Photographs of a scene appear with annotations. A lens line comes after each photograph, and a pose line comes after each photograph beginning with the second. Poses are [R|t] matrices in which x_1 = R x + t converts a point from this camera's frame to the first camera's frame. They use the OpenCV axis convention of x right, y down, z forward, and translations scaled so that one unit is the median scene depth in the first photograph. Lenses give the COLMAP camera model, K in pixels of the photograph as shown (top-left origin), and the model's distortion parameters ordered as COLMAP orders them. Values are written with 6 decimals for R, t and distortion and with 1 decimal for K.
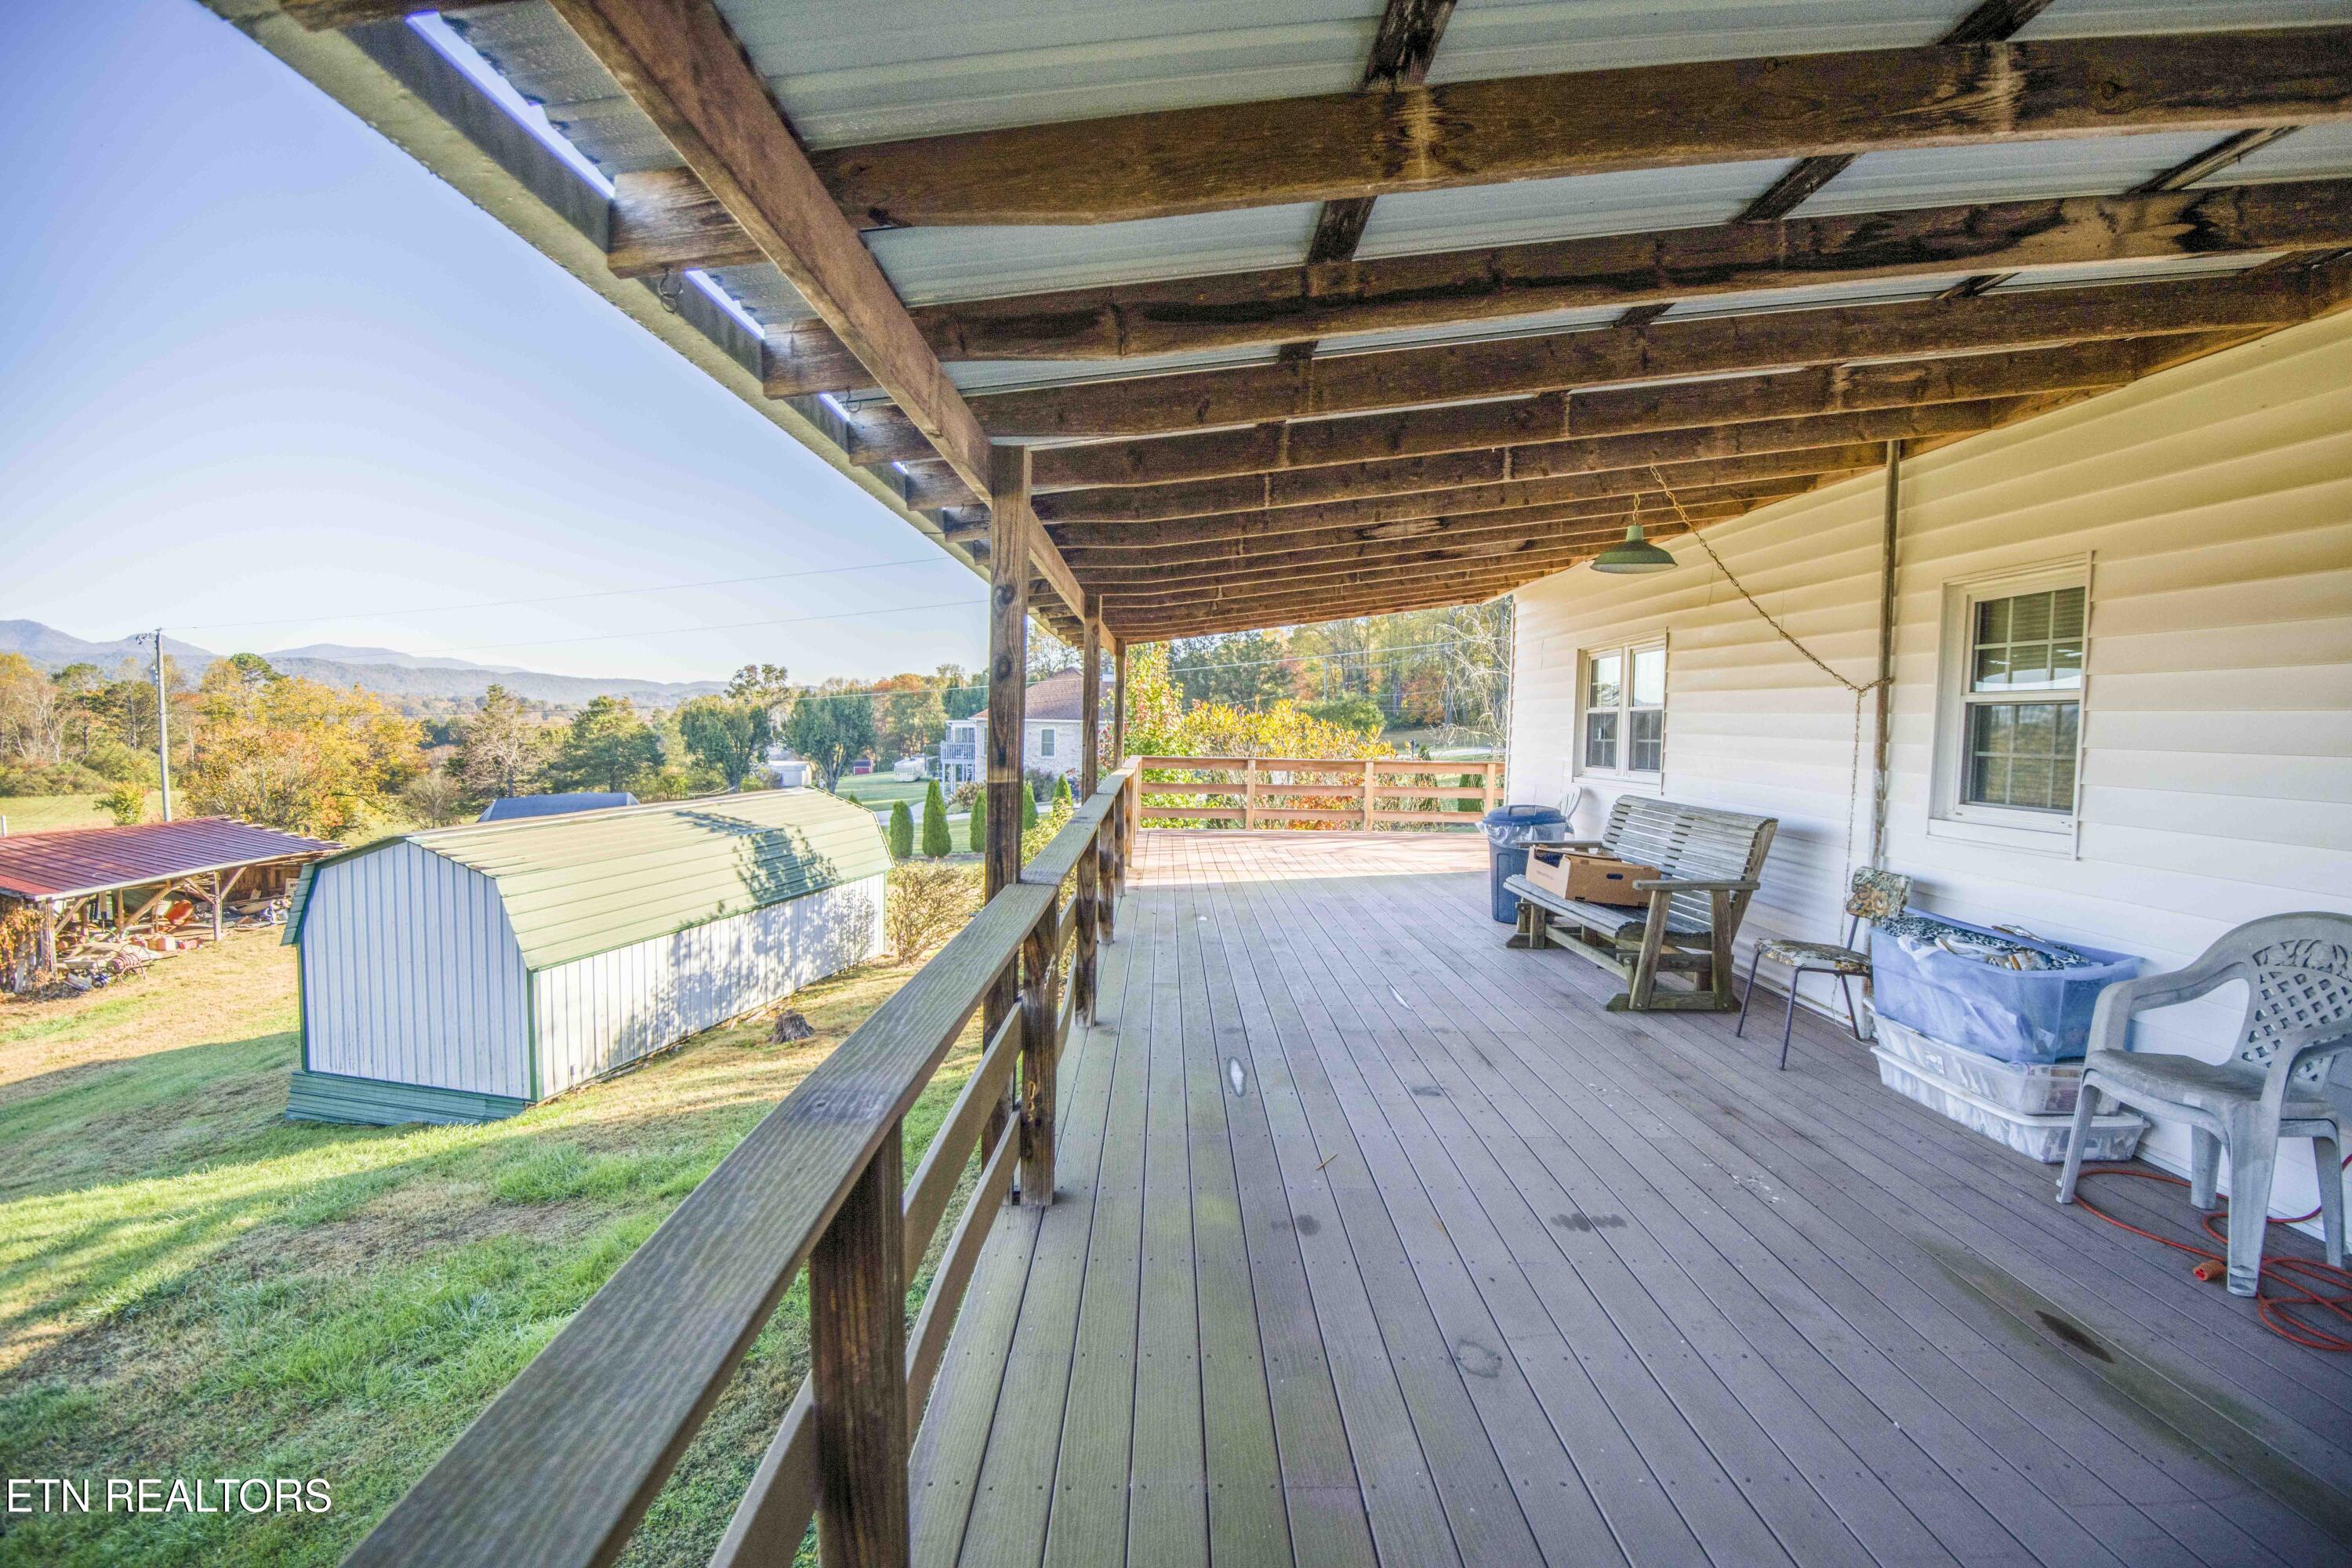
lens RADIAL K [[1076.8, 0, 1219.6], [0, 1076.8, 778.6], [0, 0, 1]] dist [-0.035205, -0.004216]
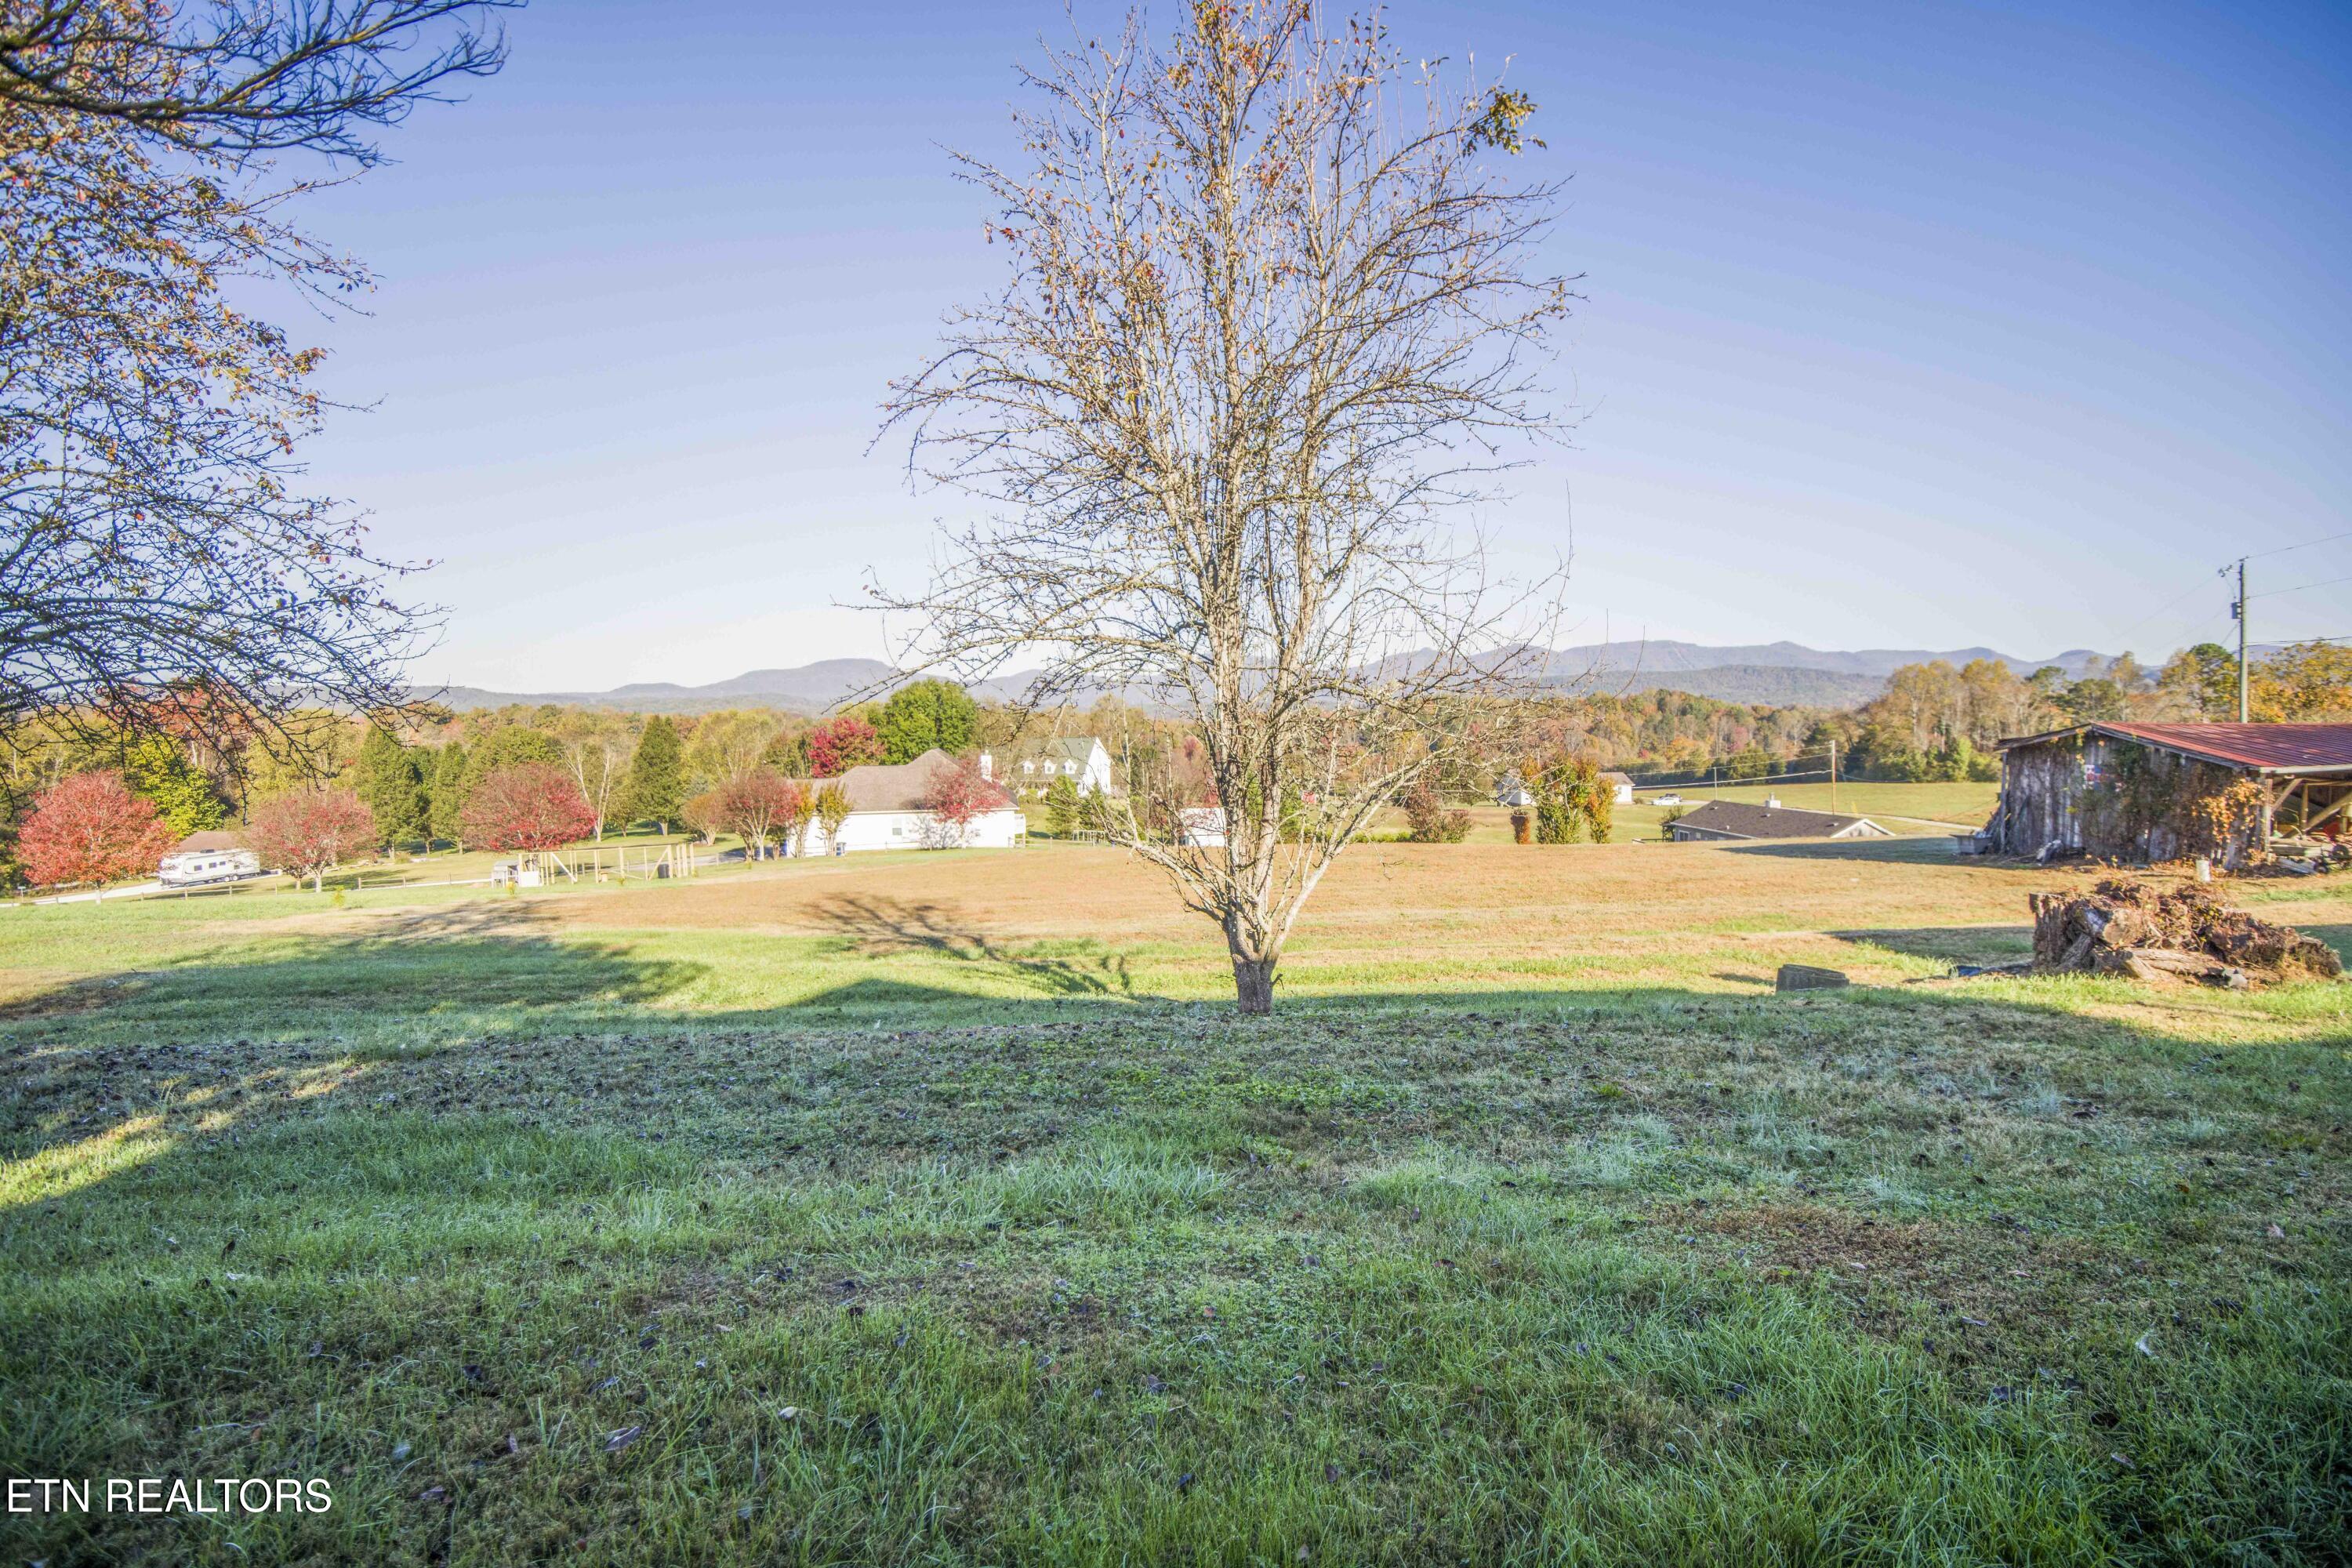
lens RADIAL K [[1079.4, 0, 1176.0], [0, 1079.4, 784.0], [0, 0, 1]] dist [-0.023161, -0.011224]
pose [[0.062328, 0.029462, -0.997621, -0.250380], [-0.035141, 0.999009, 0.027308, 0.133467], [0.997437, 0.033355, 0.063302, -0.070735]]
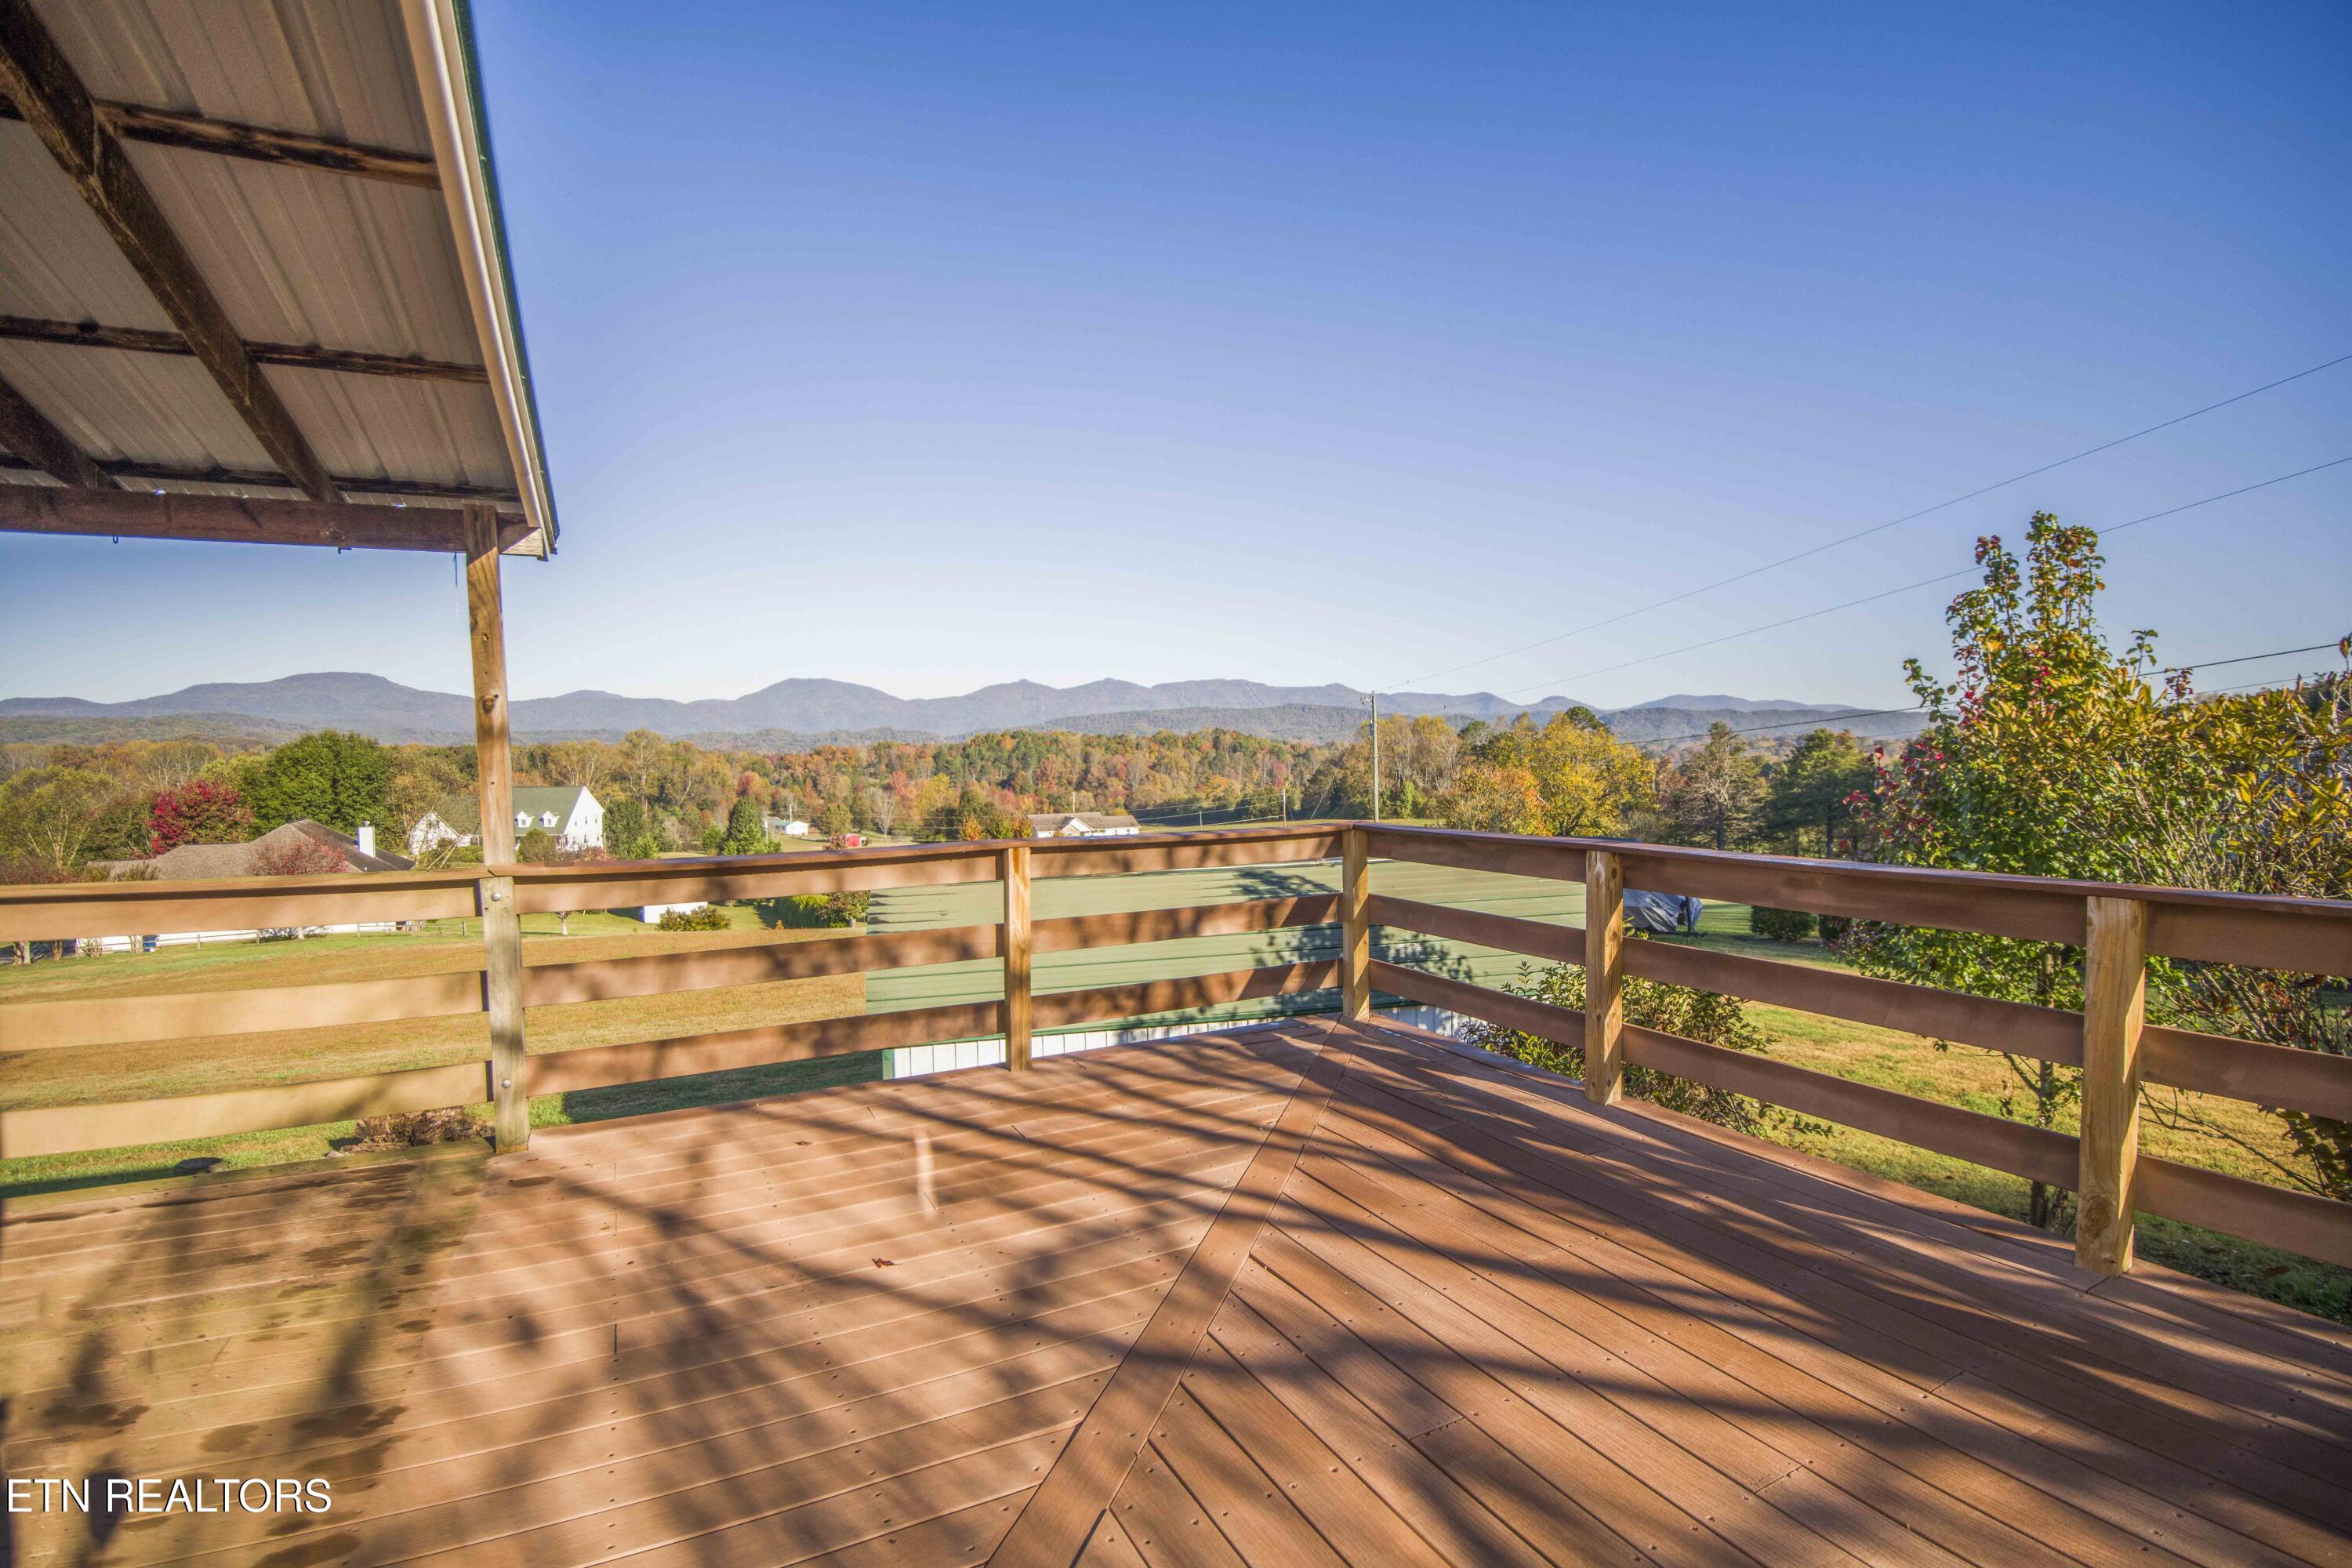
lens RADIAL K [[1078.2, 0, 1190.6], [0, 1078.2, 773.0], [0, 0, 1]] dist [0.004431, -0.027998]
pose [[0.424208, -0.008211, -0.905528, 0.137473], [-0.027734, 0.999372, -0.022054, -0.017142], [0.905140, 0.034470, 0.423713, 0.450813]]
